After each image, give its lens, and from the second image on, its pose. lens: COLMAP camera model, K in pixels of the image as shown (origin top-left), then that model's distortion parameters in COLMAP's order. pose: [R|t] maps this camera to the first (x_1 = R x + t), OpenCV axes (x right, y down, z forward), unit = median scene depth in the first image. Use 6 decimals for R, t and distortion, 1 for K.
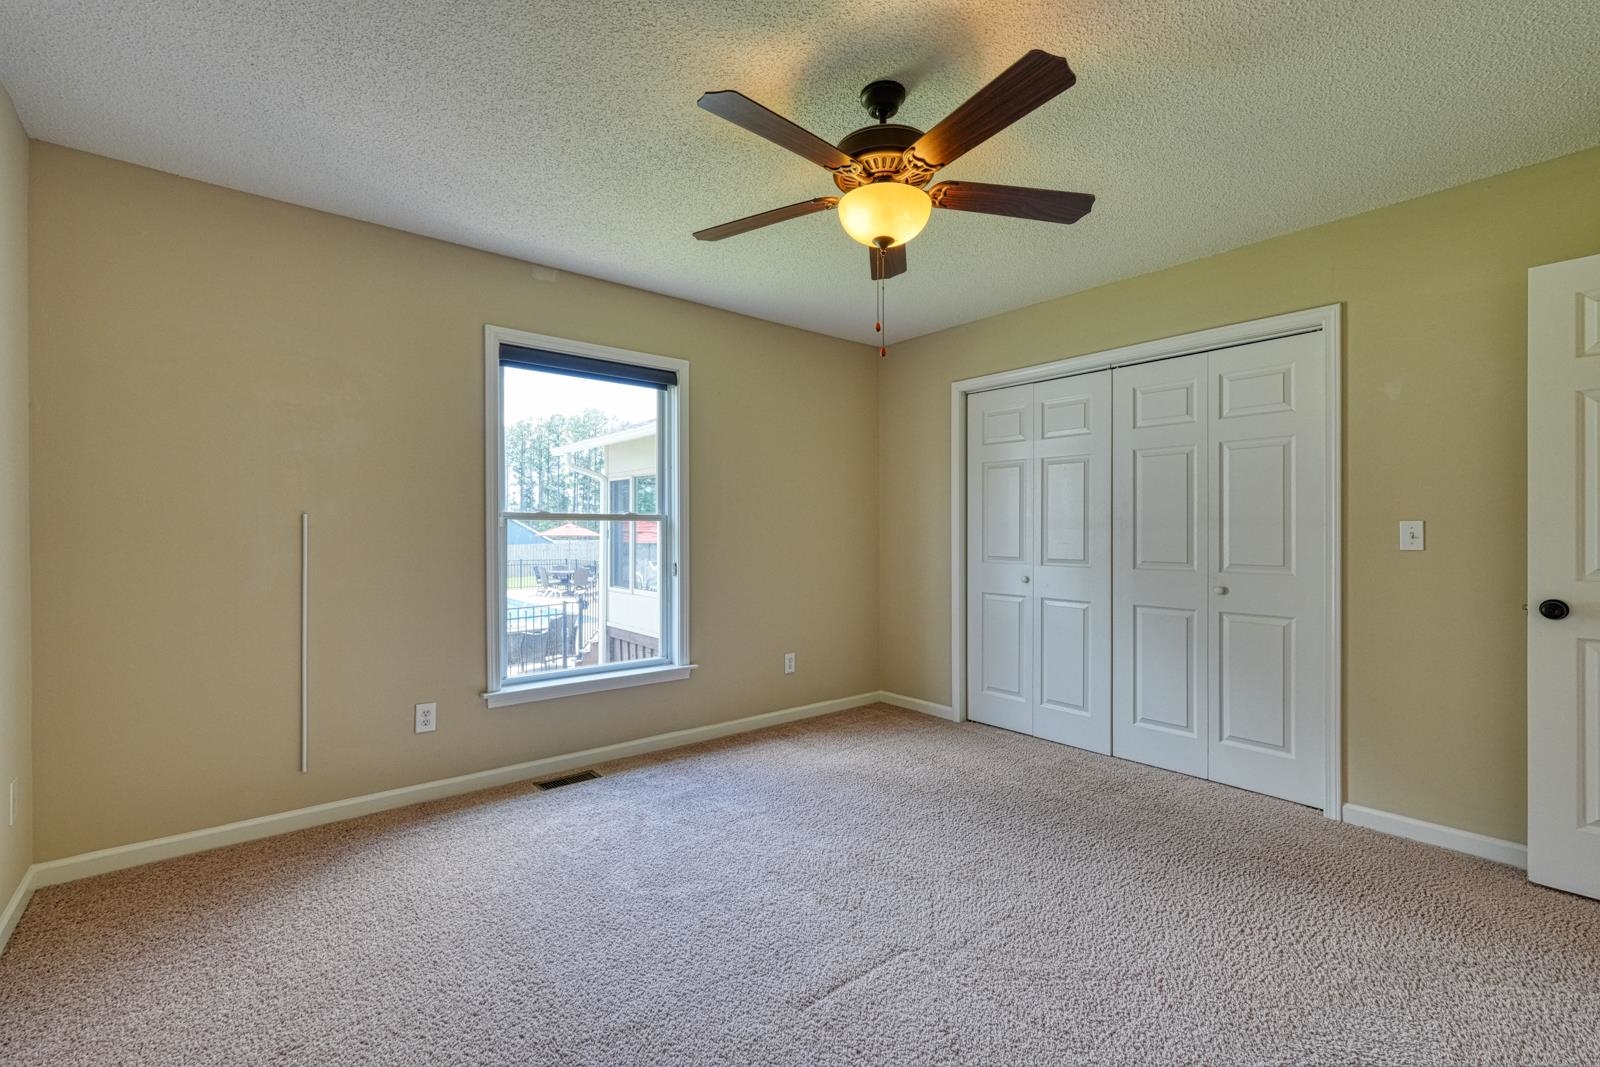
lens RADIAL K [[705.6, 0, 806.8], [0, 705.6, 545.6], [0, 0, 1]] dist [0.001534, 0.000841]
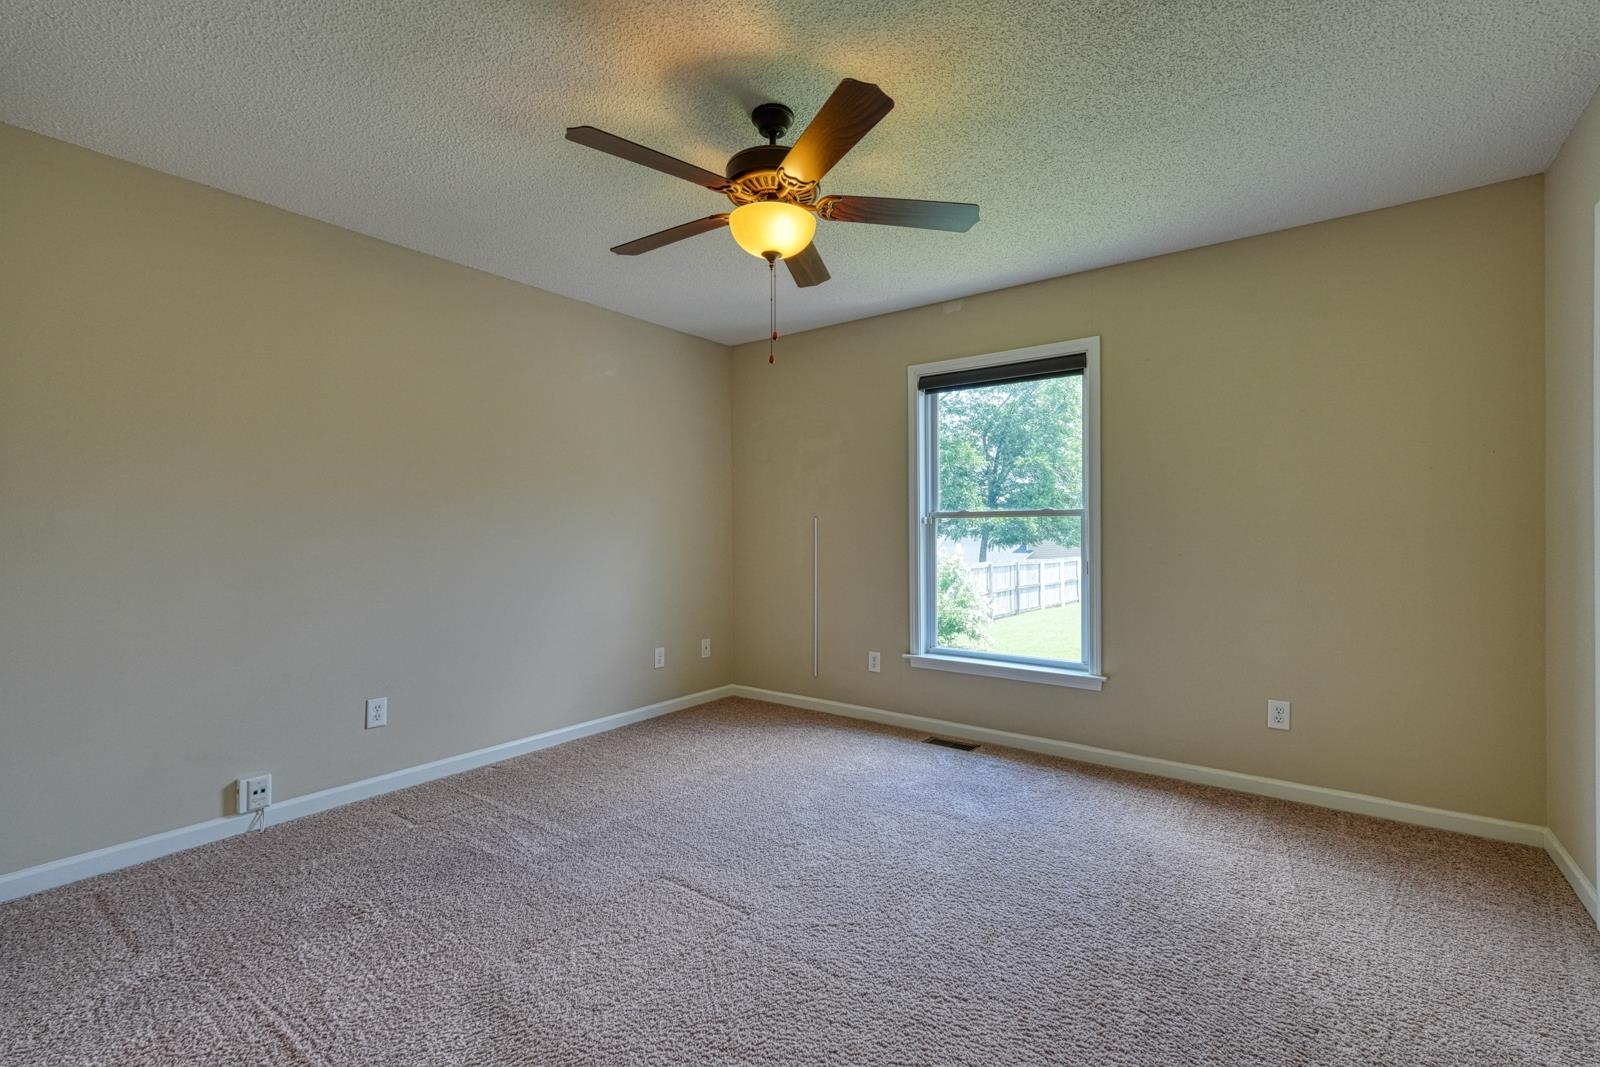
lens RADIAL K [[705.6, 0, 806.8], [0, 705.6, 545.6], [0, 0, 1]] dist [0.001534, 0.000841]
pose [[0.231802, 0.019165, -0.972574, 0.690866], [-0.021404, 0.999664, 0.014598, -0.002098], [0.972527, 0.017433, 0.232135, 0.480436]]
